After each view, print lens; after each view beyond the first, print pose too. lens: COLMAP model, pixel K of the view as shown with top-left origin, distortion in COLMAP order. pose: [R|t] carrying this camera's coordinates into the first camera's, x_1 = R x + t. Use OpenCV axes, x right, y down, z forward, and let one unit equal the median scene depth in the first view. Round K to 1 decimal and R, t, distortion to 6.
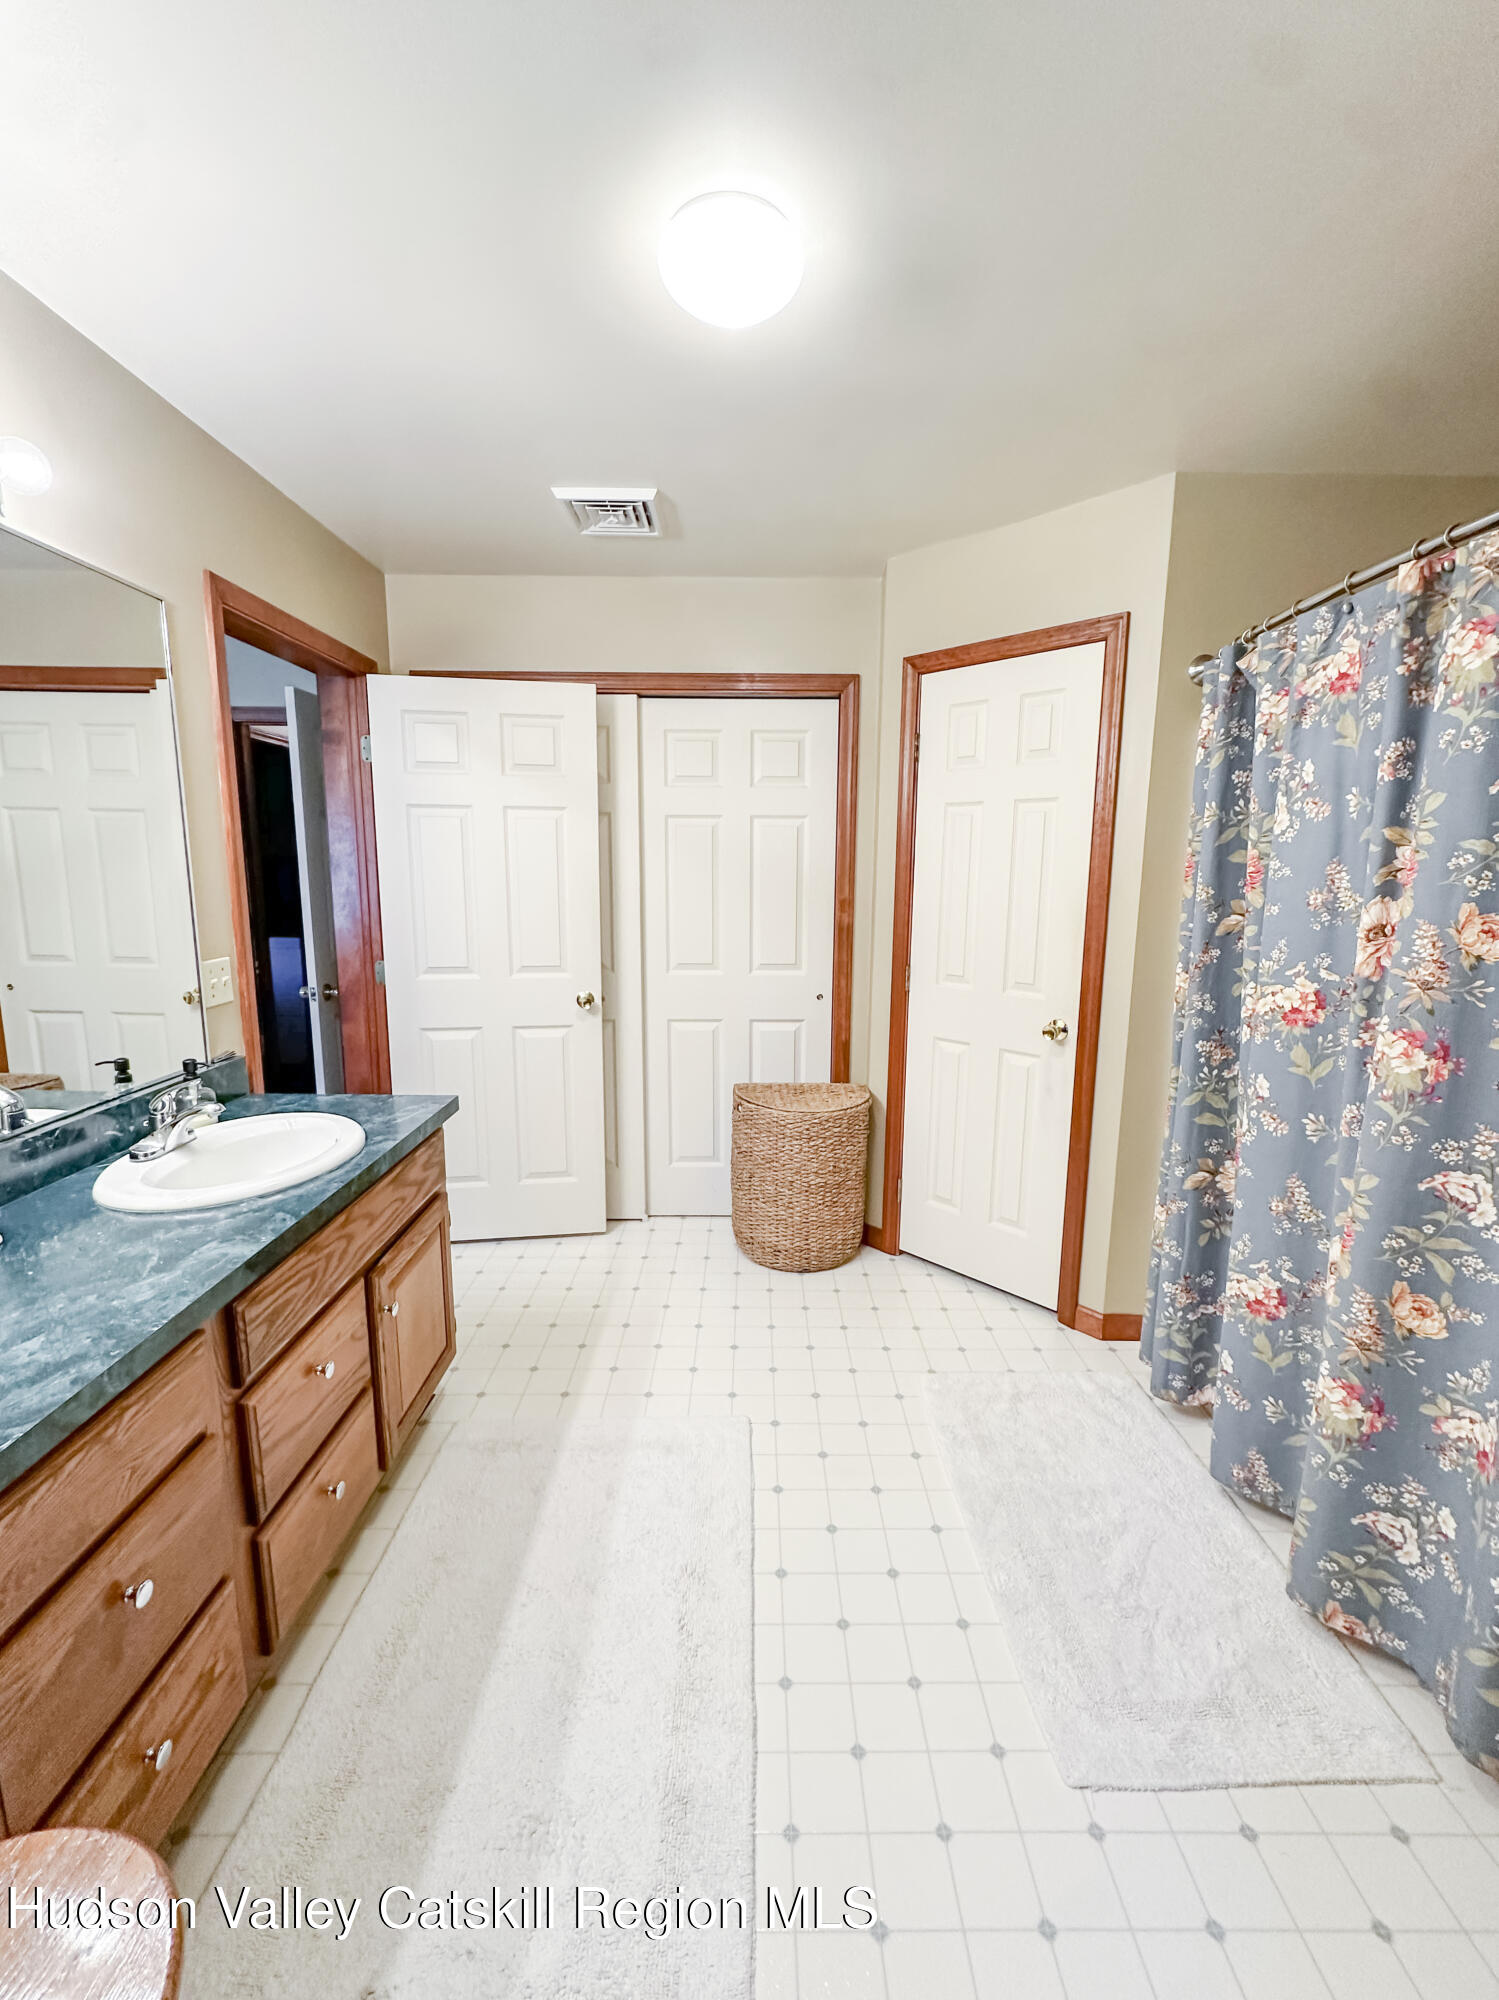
lens RADIAL K [[817.9, 0, 759.9], [0, 817.9, 1000.9], [0, 0, 1]] dist [-0.000926, 0.000082]
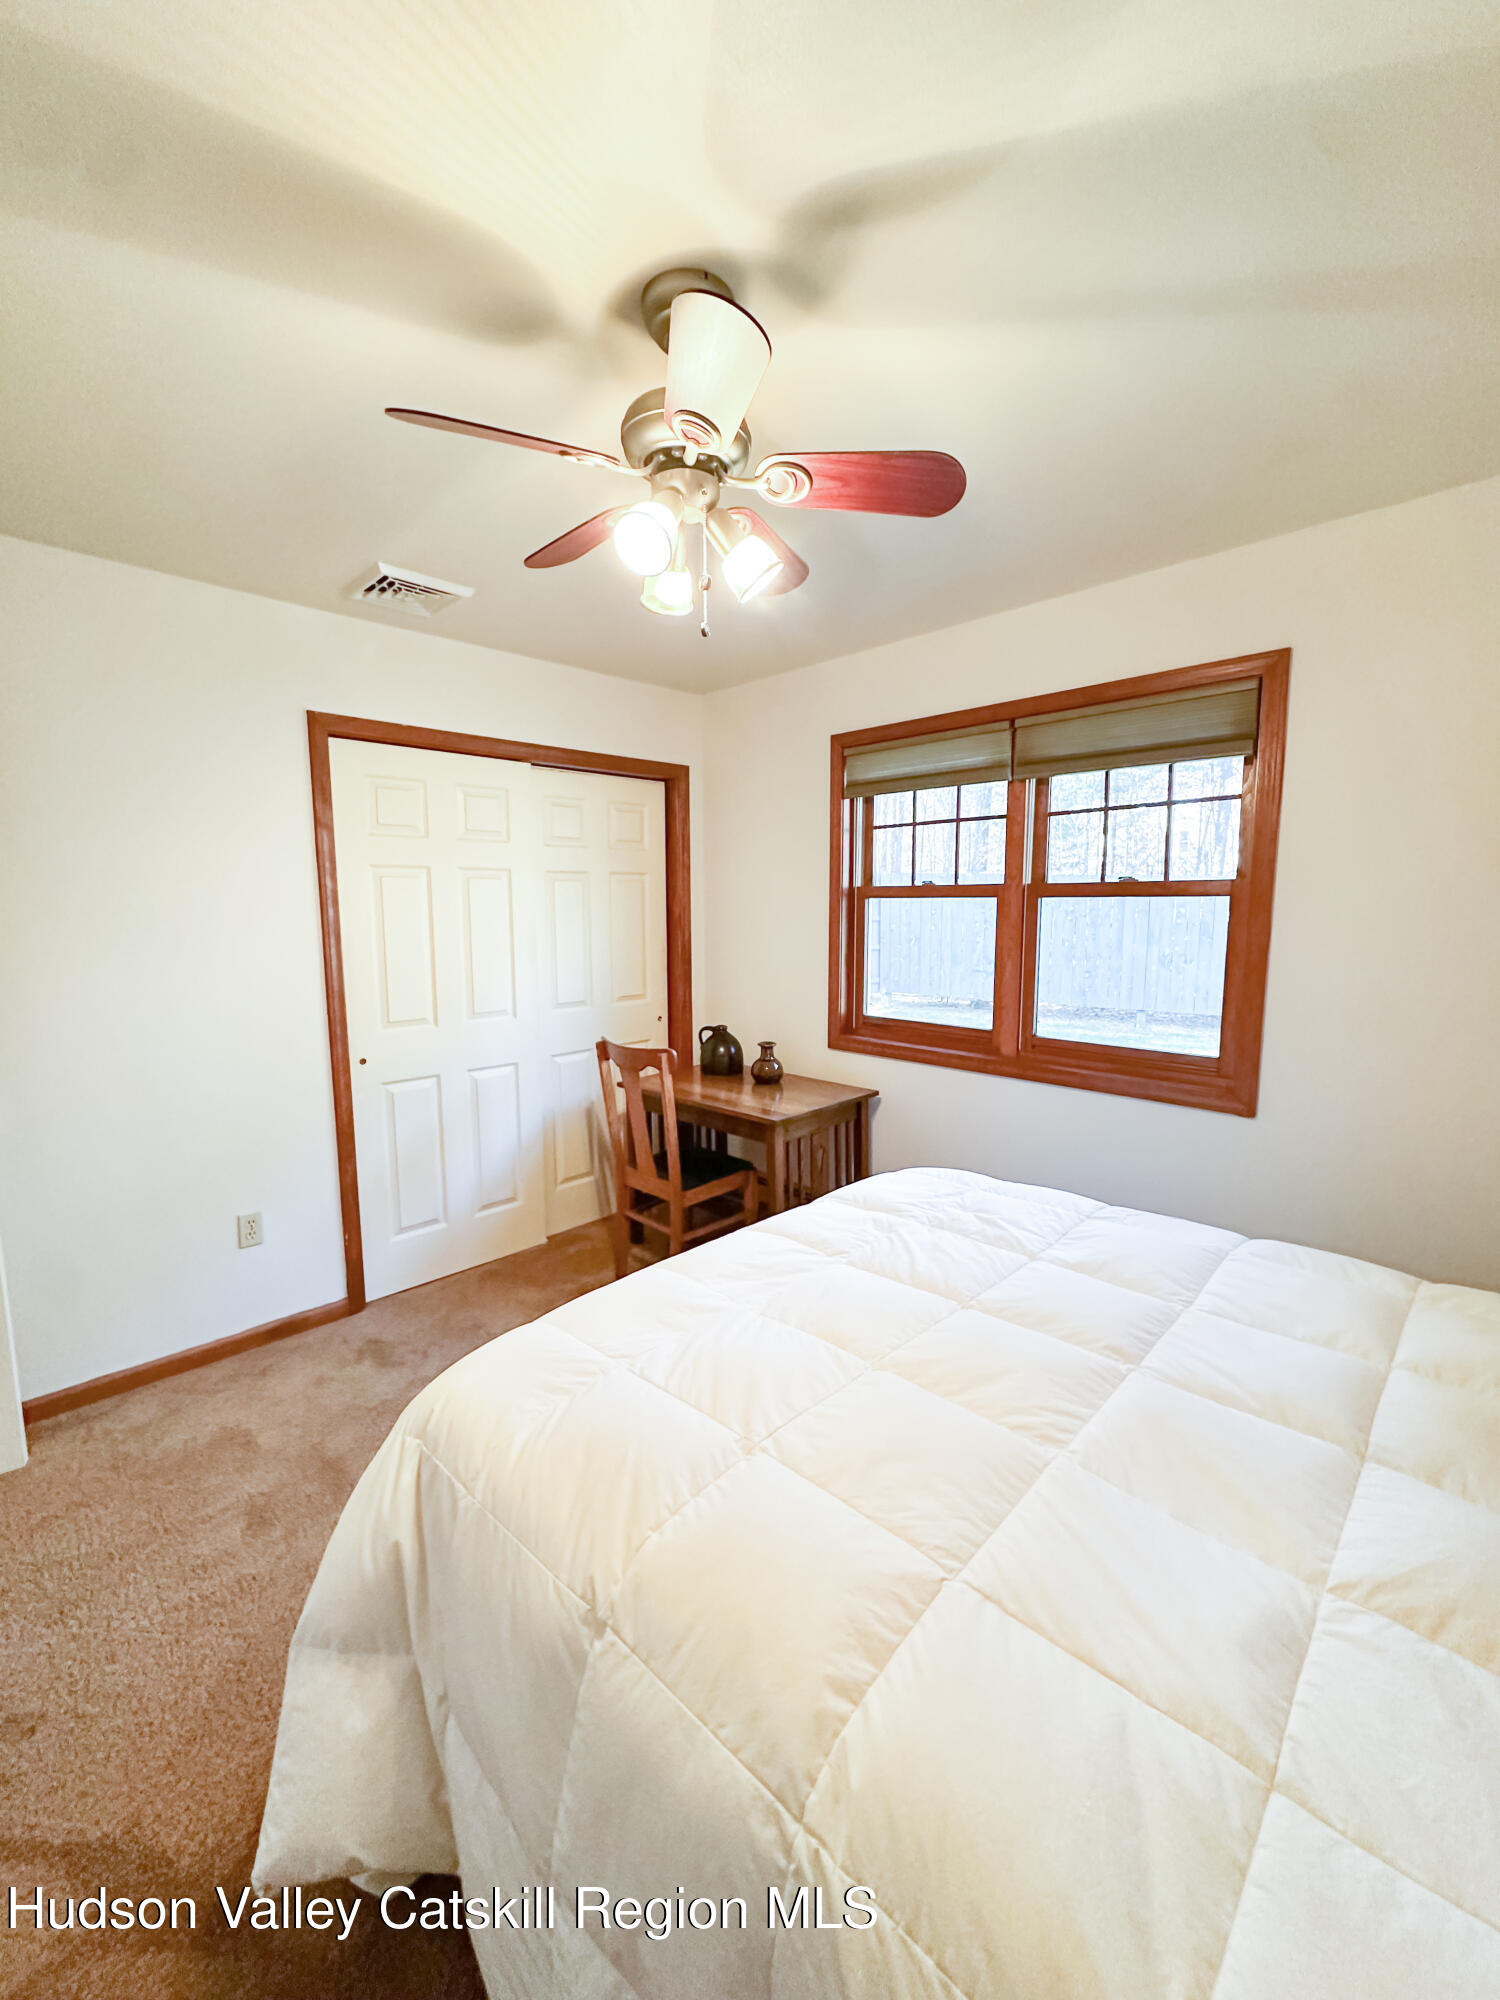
lens RADIAL K [[817.9, 0, 760.4], [0, 817.9, 1000.9], [0, 0, 1]] dist [-0.000926, 0.000082]
pose [[0.694873, -0.091730, 0.713258, -0.727998], [0.127728, 0.991804, 0.003117, -0.016510], [-0.707698, 0.088937, 0.700895, 0.032496]]
